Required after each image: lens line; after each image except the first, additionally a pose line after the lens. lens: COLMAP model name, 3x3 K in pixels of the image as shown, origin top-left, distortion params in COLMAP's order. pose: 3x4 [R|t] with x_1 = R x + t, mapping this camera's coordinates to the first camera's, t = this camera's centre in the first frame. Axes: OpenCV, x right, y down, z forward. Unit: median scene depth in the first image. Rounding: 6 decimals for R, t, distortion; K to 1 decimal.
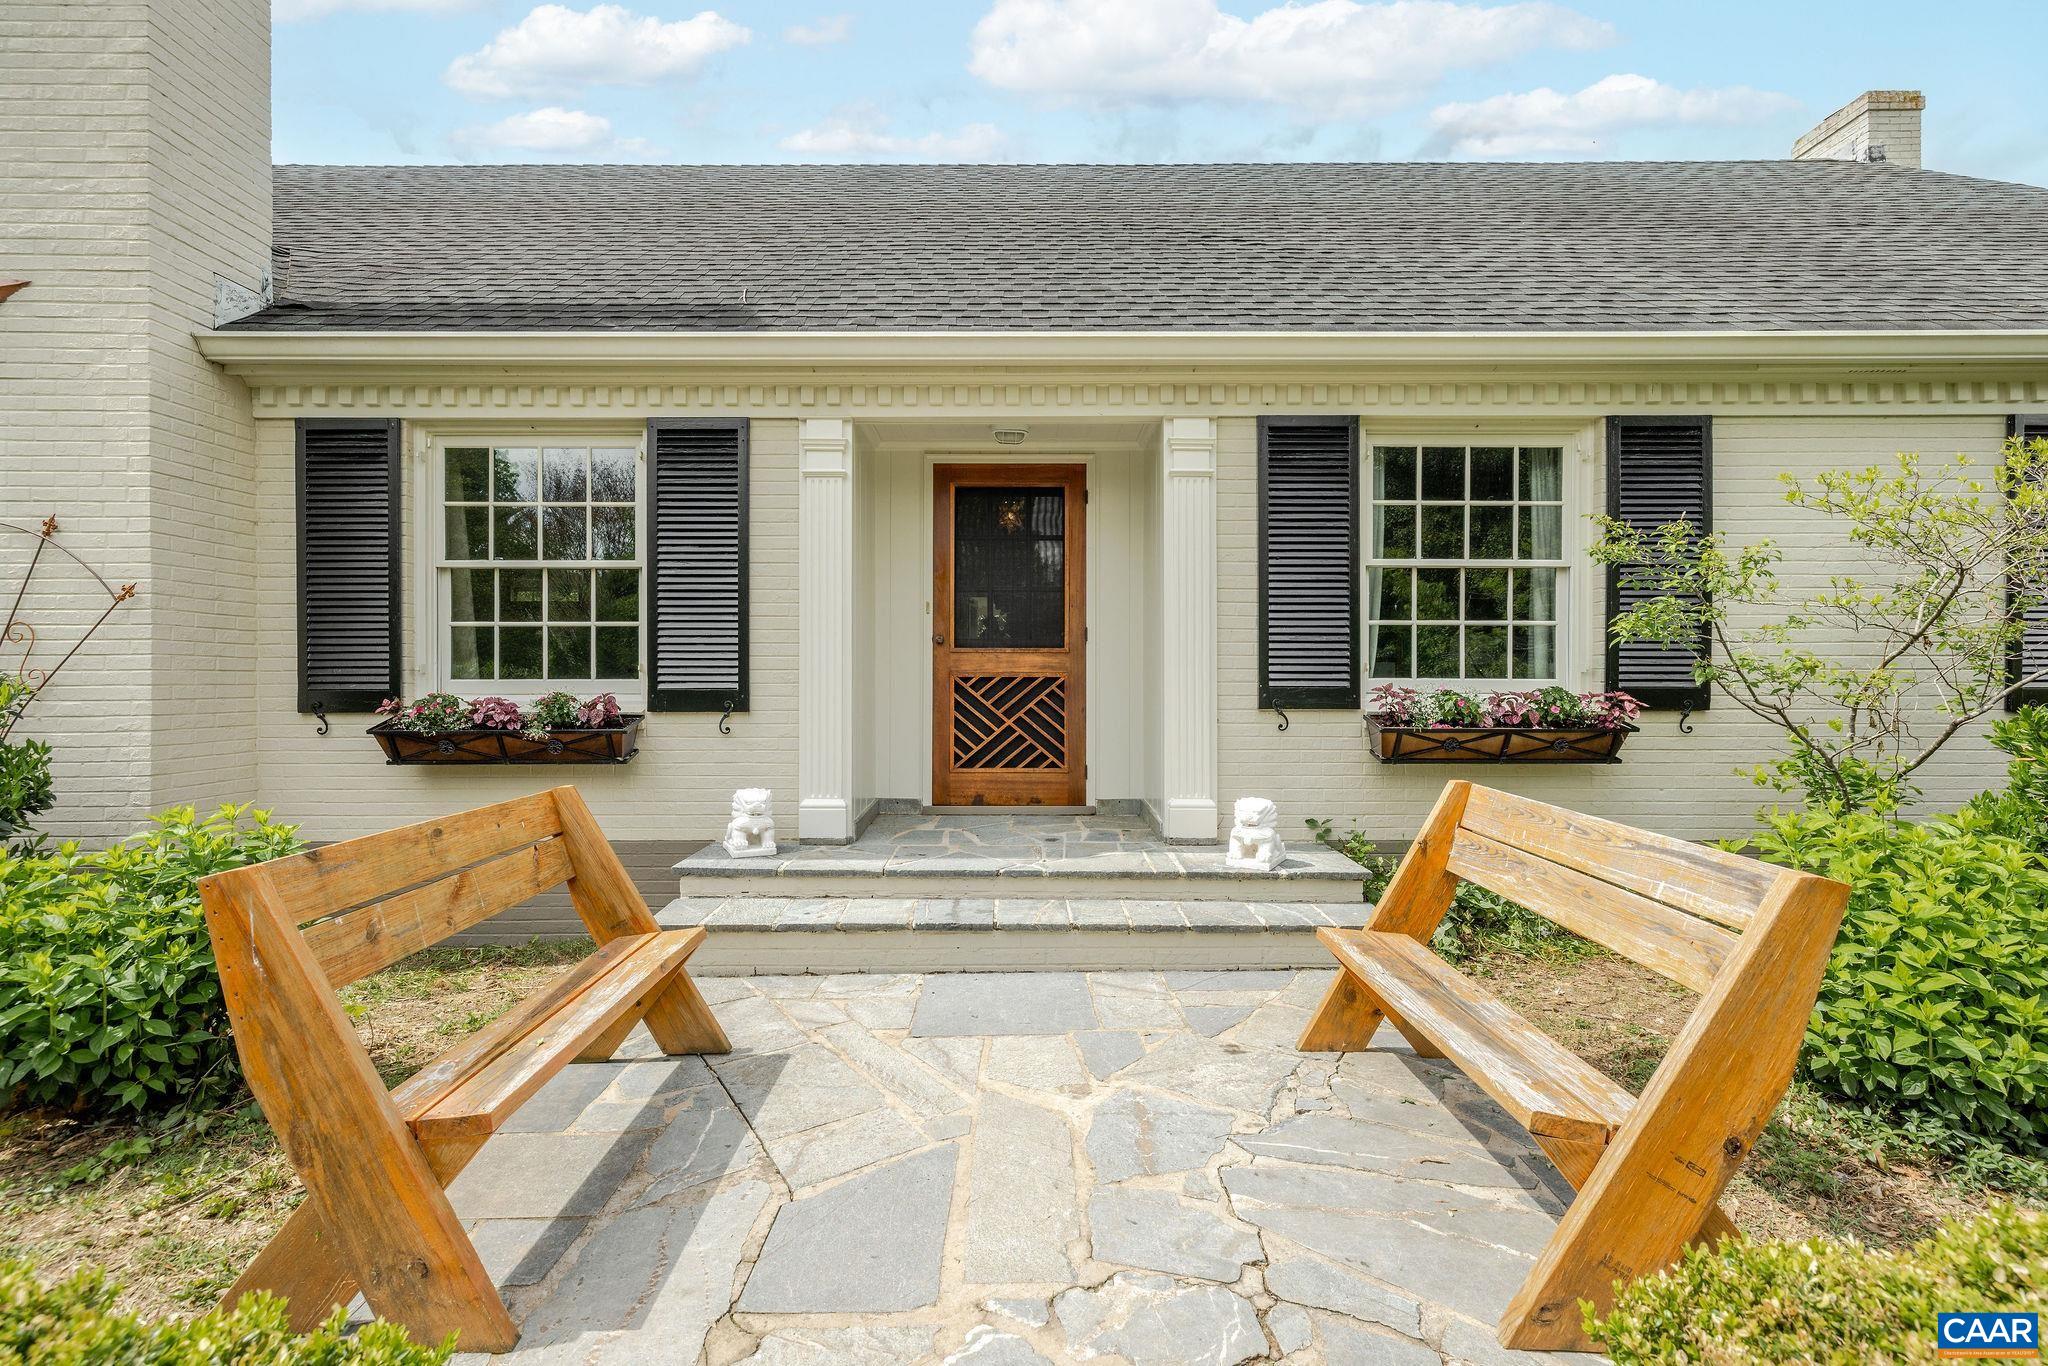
lens RADIAL K [[876.9, 0, 1021.1], [0, 876.9, 672.2], [0, 0, 1]] dist [-0.001256, -0.000053]
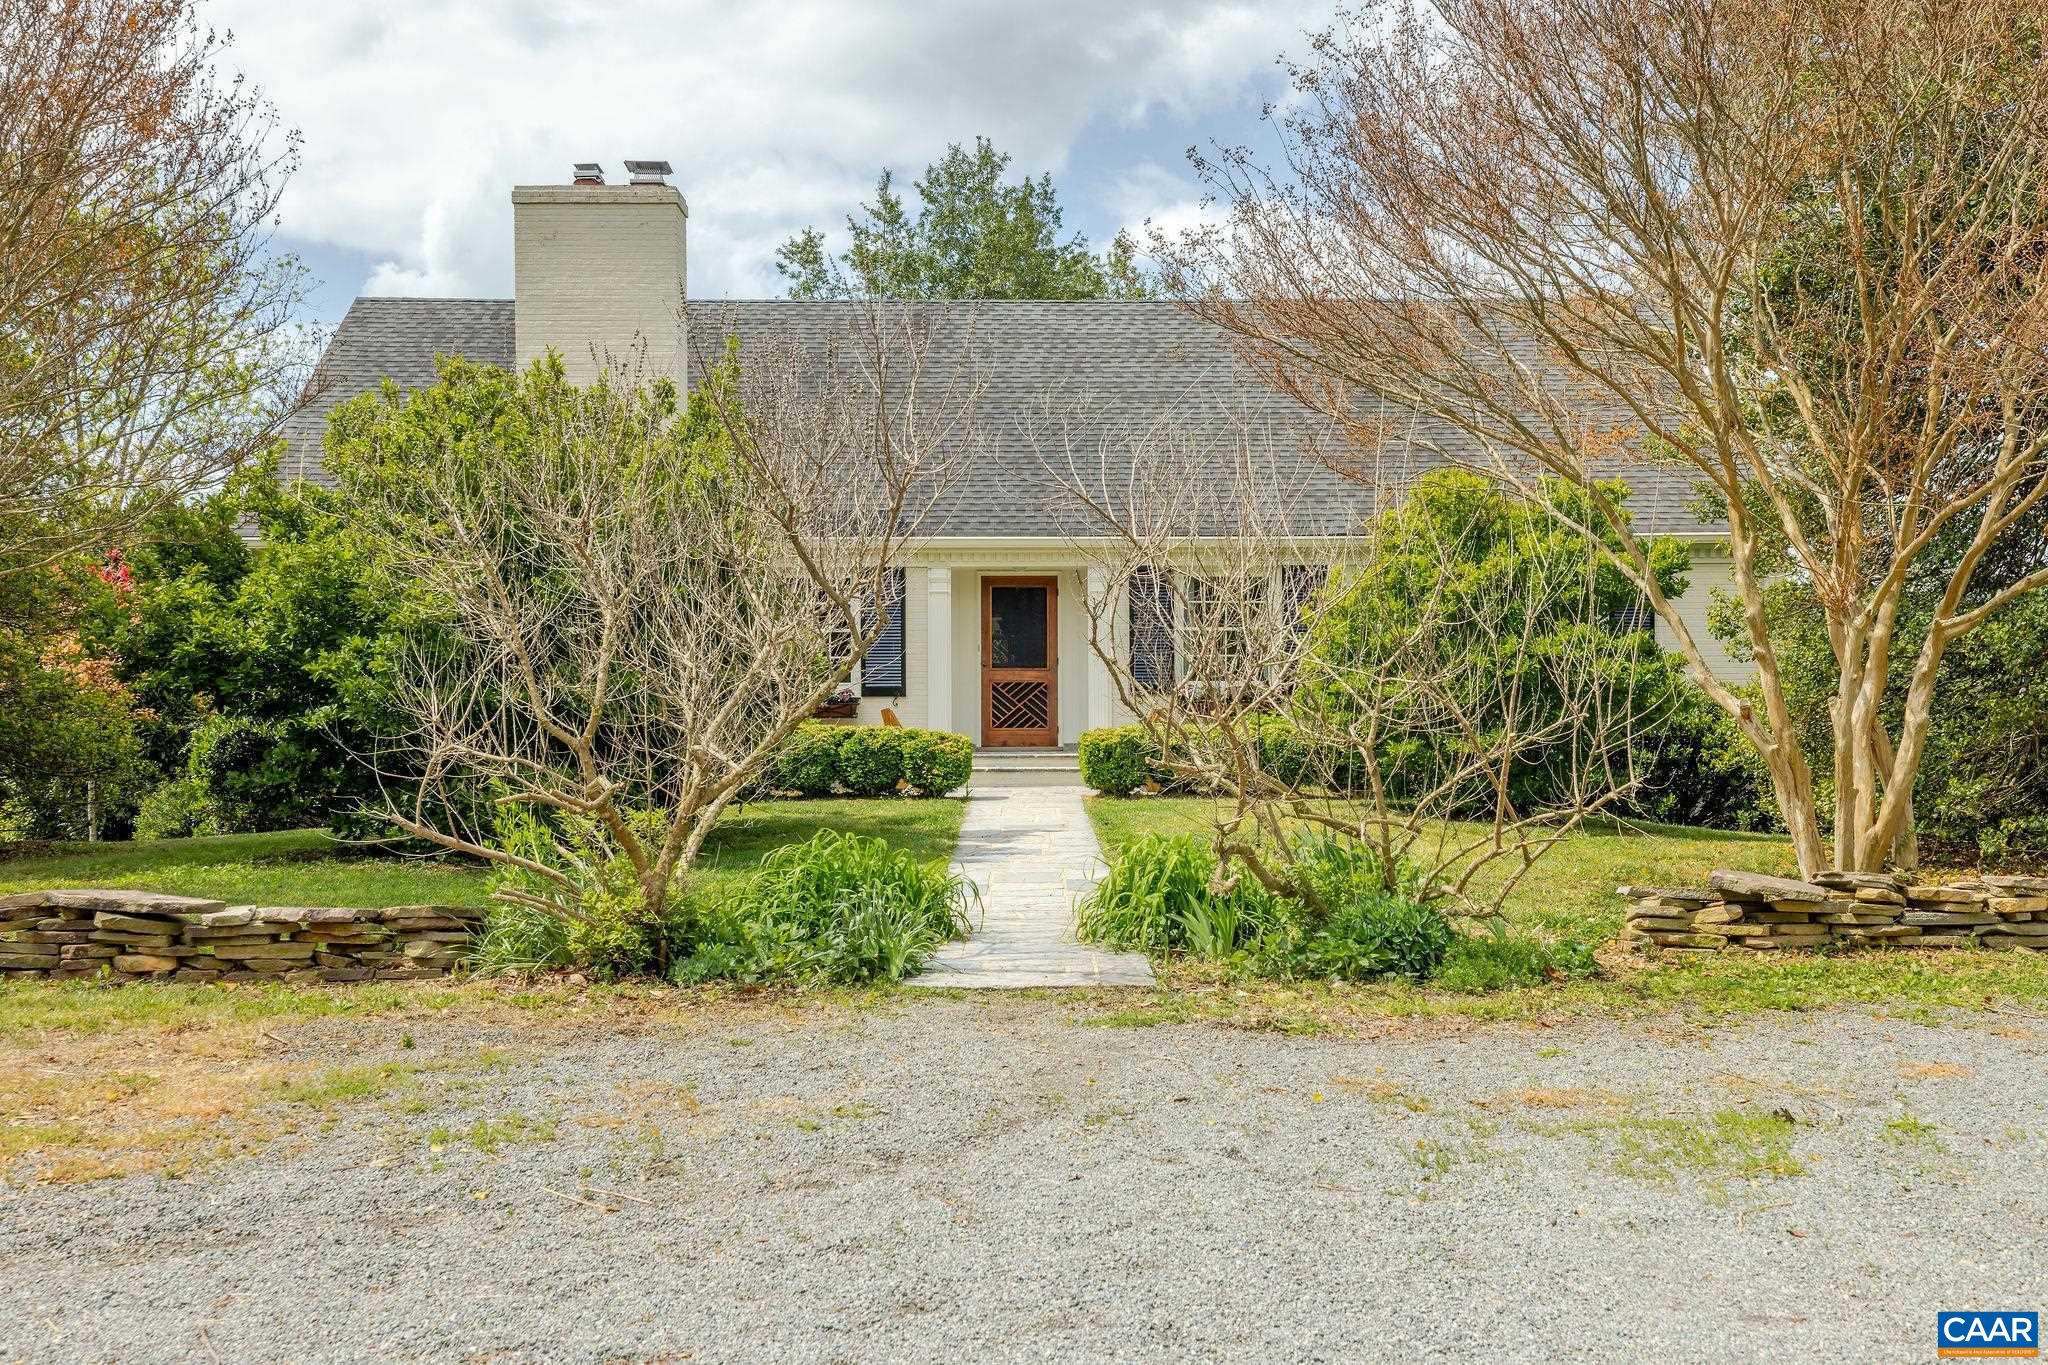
lens RADIAL K [[2230.8, 0, 1025.6], [0, 2230.8, 685.8], [0, 0, 1]] dist [0.012048, 0.000000]
pose [[0.999992, -0.003808, 0.001542, -0.008838], [0.003834, 0.999848, -0.017019, 0.116460], [-0.001477, 0.017025, 0.999854, -4.758093]]
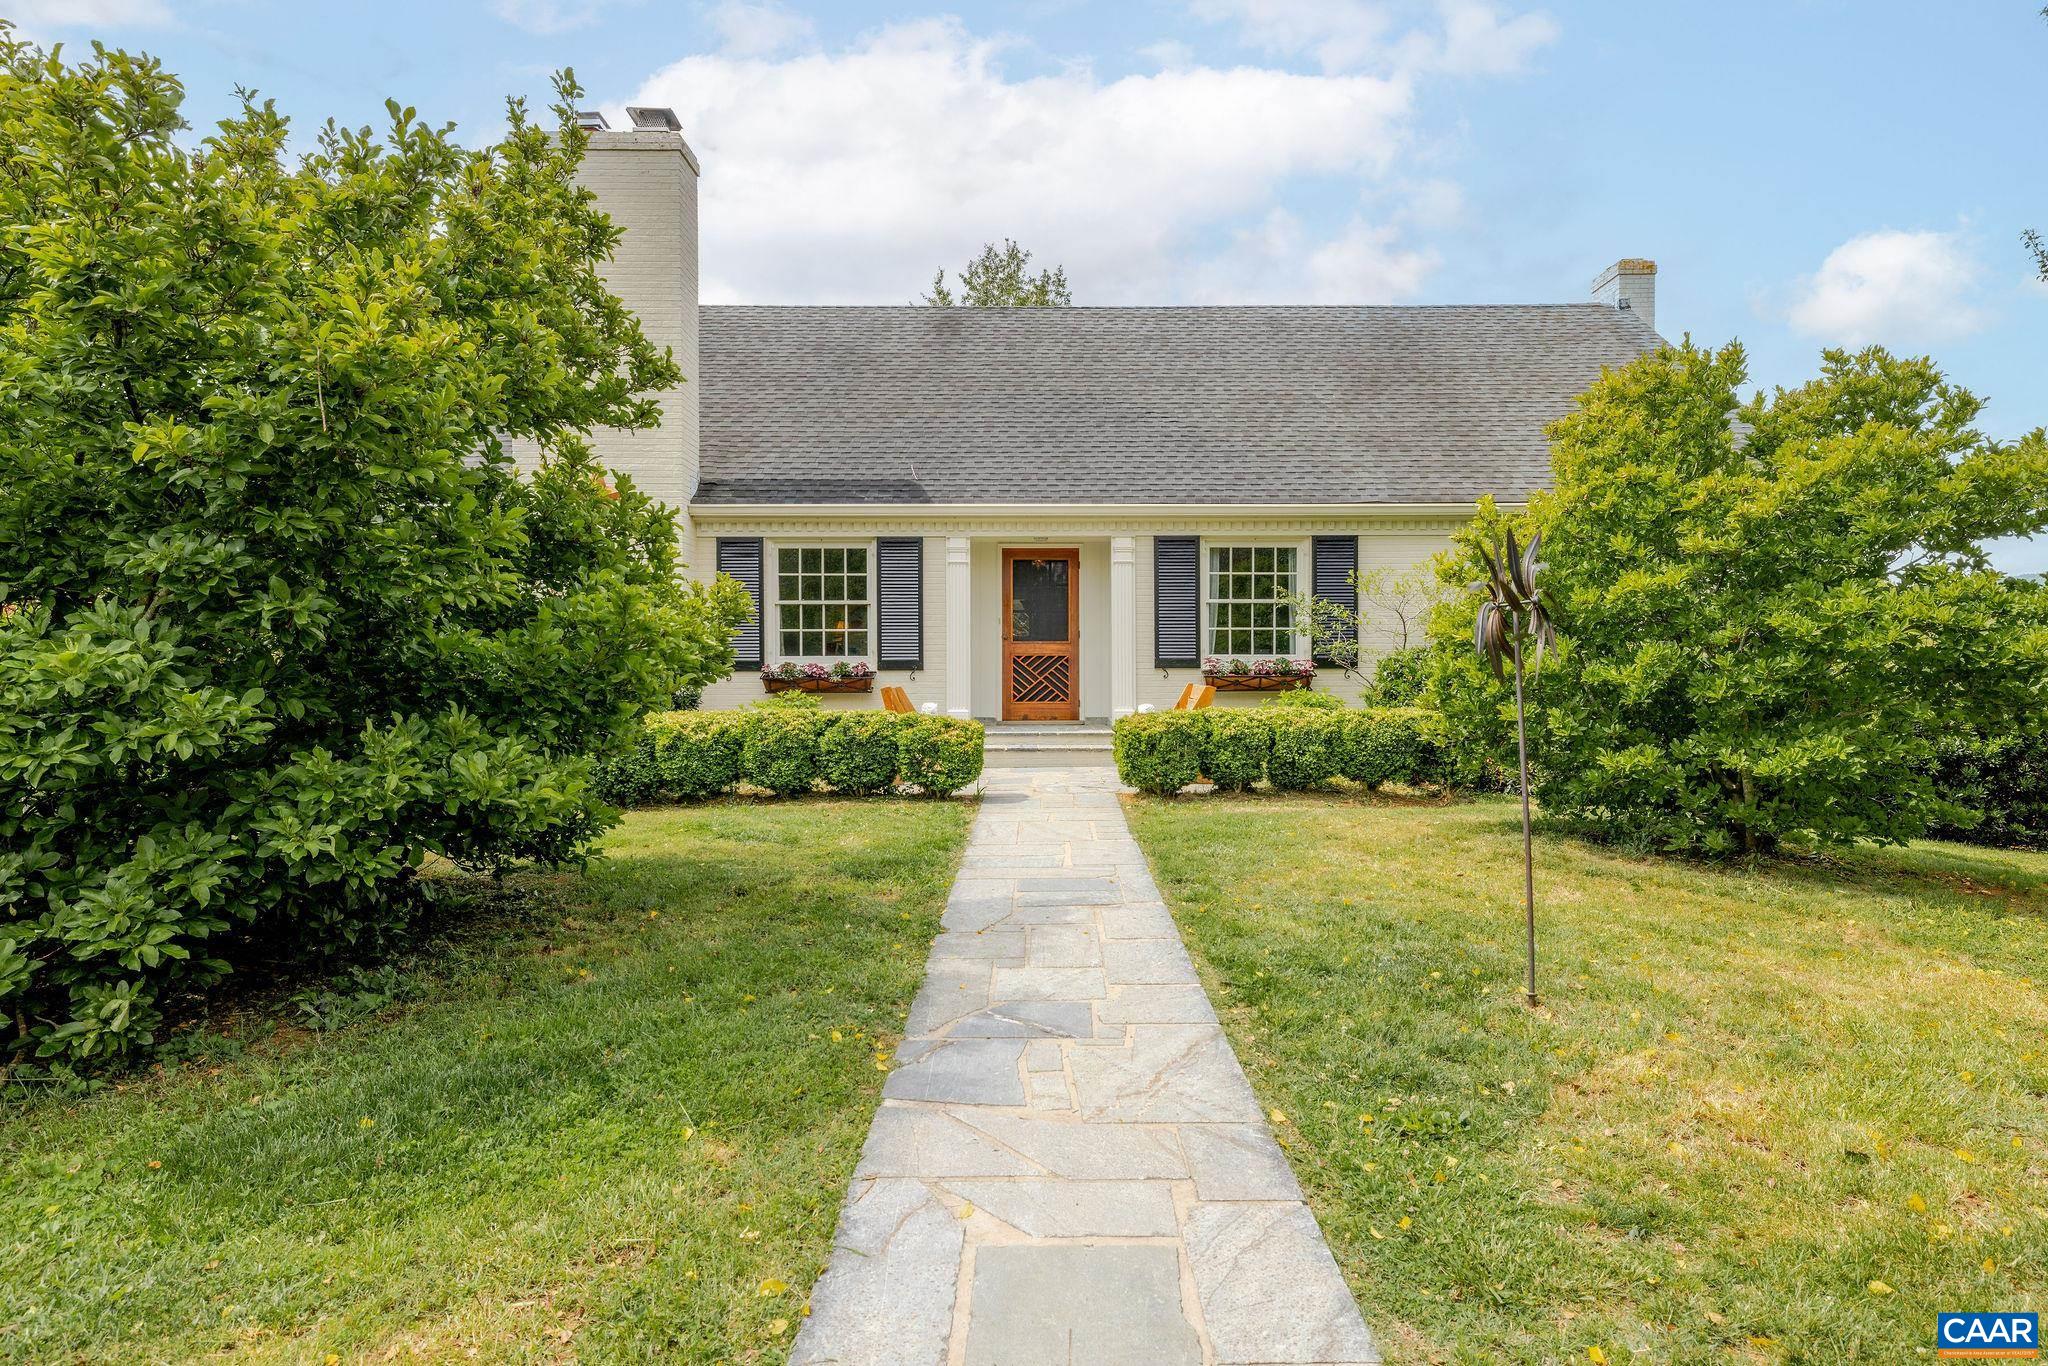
lens RADIAL K [[1227.6, 0, 1026.1], [0, 1227.6, 681.5], [0, 0, 1]] dist [0.002014, 0.000007]
pose [[0.999945, -0.002715, -0.010161, -0.021022], [0.002767, 0.999983, 0.005109, 0.057793], [0.010147, -0.005137, 0.999935, -2.067281]]
